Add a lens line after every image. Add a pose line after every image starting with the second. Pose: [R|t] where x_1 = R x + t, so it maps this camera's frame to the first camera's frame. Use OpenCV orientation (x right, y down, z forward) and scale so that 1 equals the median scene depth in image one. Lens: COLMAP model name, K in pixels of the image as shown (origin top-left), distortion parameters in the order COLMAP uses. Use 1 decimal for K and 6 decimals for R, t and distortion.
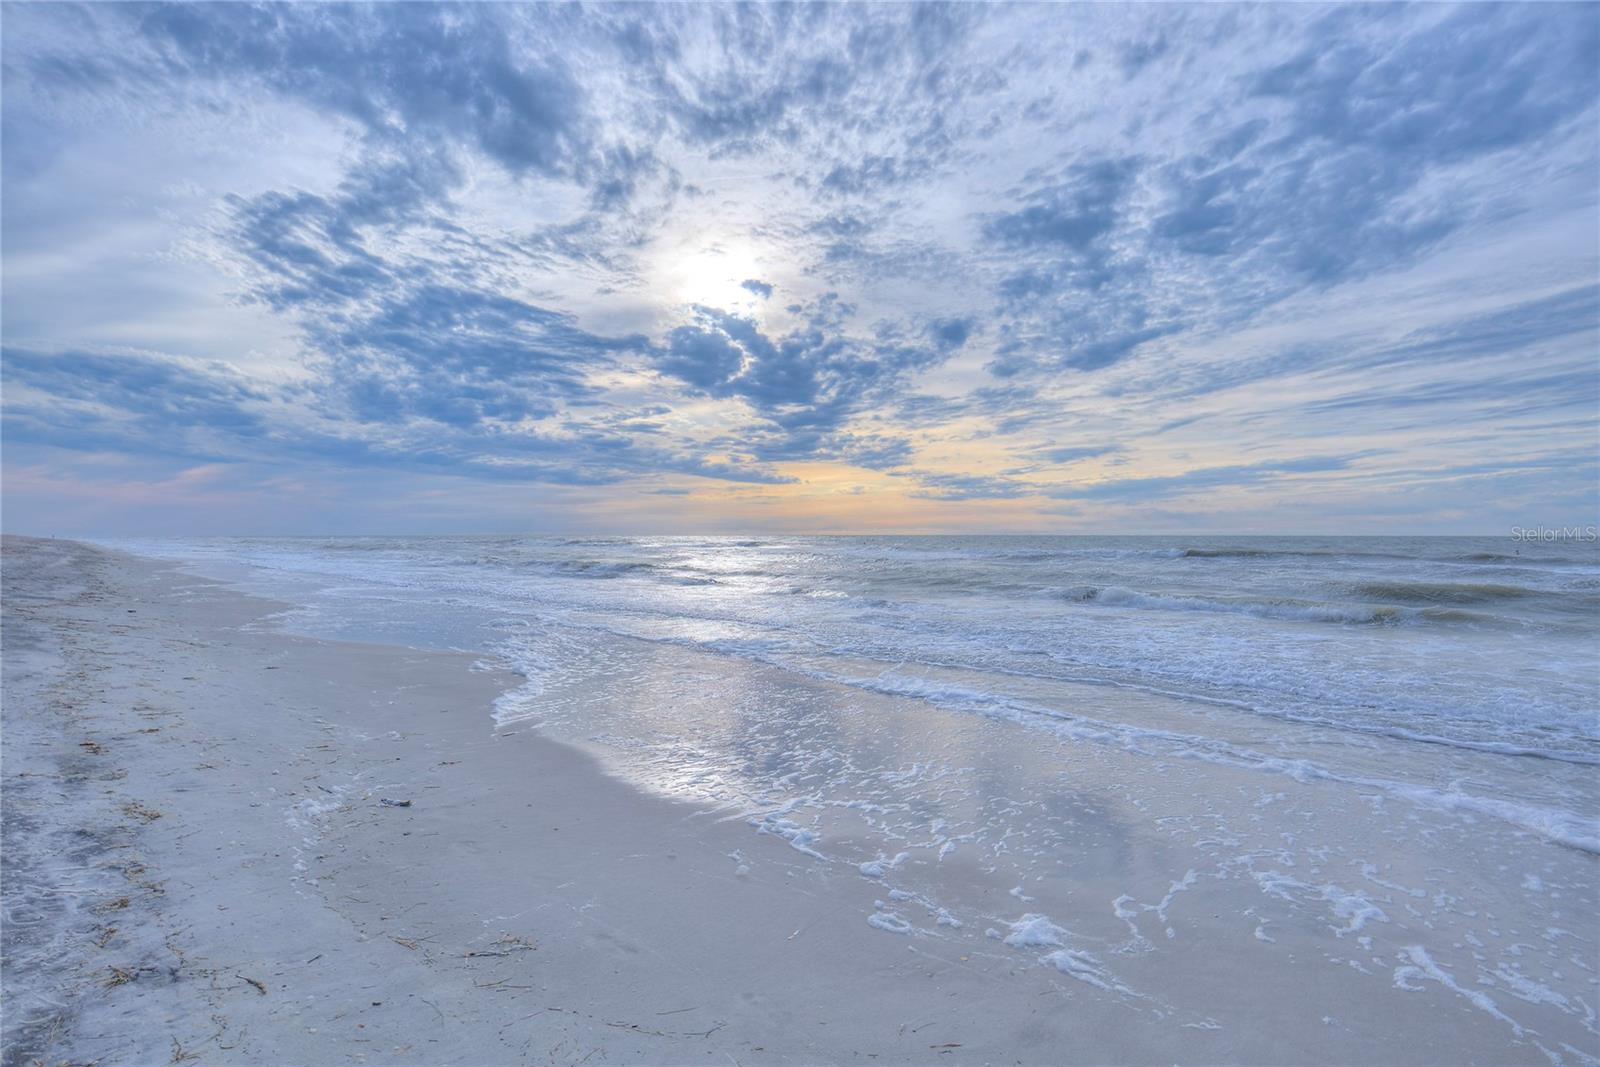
lens RADIAL K [[811.9, 0, 802.8], [0, 811.9, 531.4], [0, 0, 1]] dist [0.000990, -0.000114]
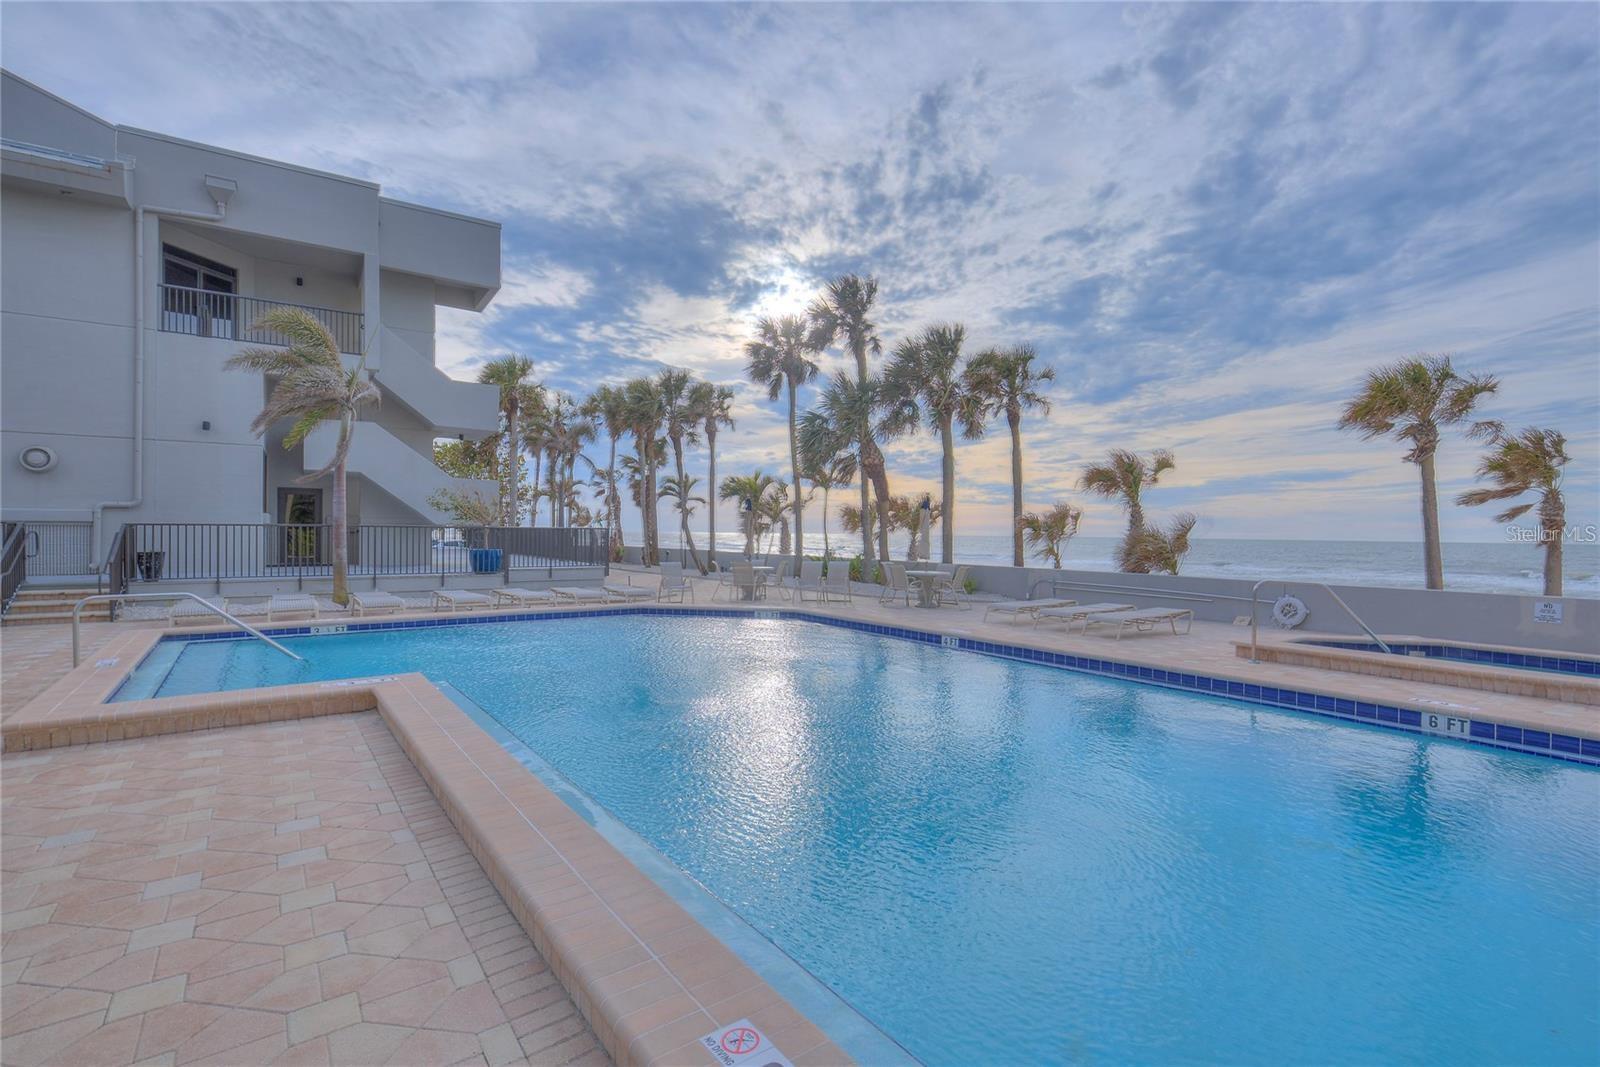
lens RADIAL K [[773.1, 0, 800.8], [0, 773.1, 532.6], [0, 0, 1]] dist [0.002854, 0.001957]
pose [[0.997112, 0.014650, -0.074514, -0.010999], [-0.014433, 0.999890, 0.003449, 0.001094], [0.074556, -0.002363, 0.997214, -0.315104]]
